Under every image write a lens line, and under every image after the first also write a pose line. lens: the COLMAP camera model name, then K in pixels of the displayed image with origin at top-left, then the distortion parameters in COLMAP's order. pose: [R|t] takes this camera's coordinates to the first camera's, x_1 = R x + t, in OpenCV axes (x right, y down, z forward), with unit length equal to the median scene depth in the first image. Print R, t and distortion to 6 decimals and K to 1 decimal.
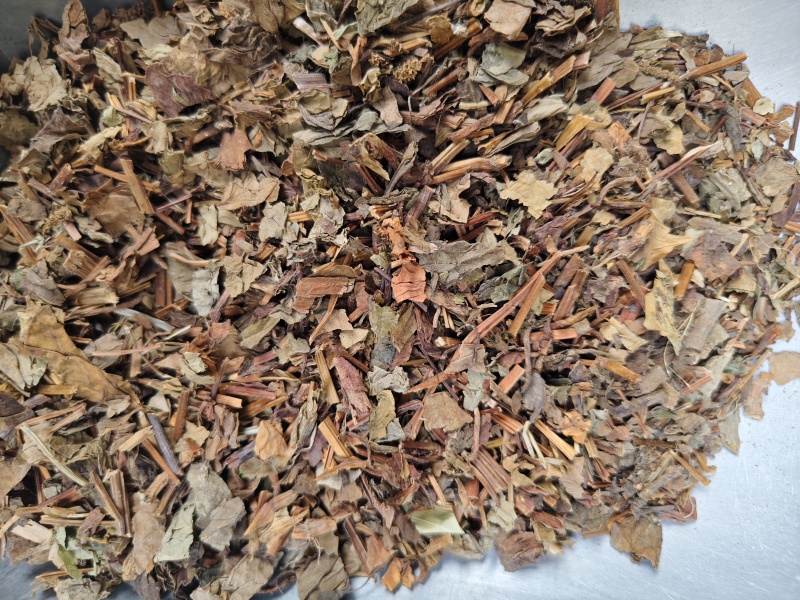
lens RADIAL K [[542.5, 0, 400.0], [0, 542.5, 300.0], [0, 0, 1]] dist [-0.000346, -0.053428]
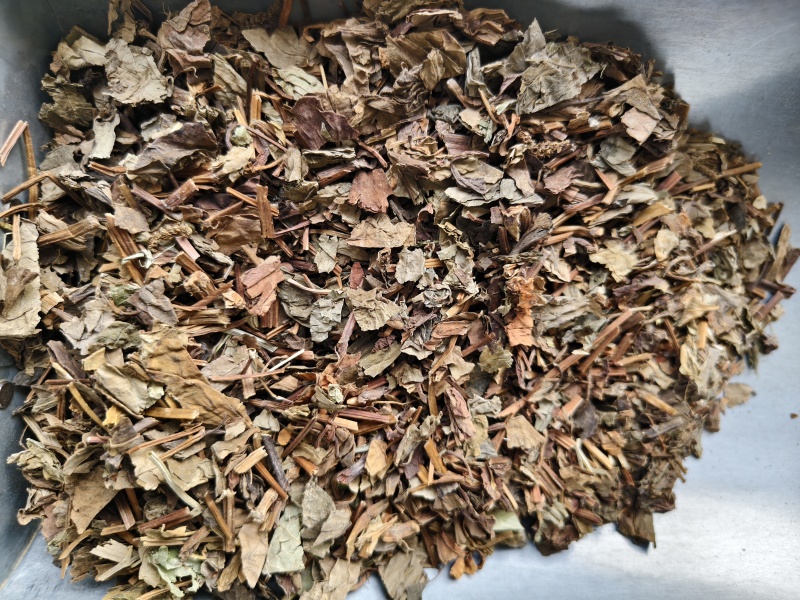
lens RADIAL K [[544.0, 0, 399.8], [0, 544.0, 294.7], [0, 0, 1]] dist [0.006502, -0.064725]
pose [[0.957990, 0.067245, 0.278809, -0.536898], [-0.088776, 0.993908, 0.065318, -0.150179], [-0.272718, -0.087325, 0.958123, -0.046361]]
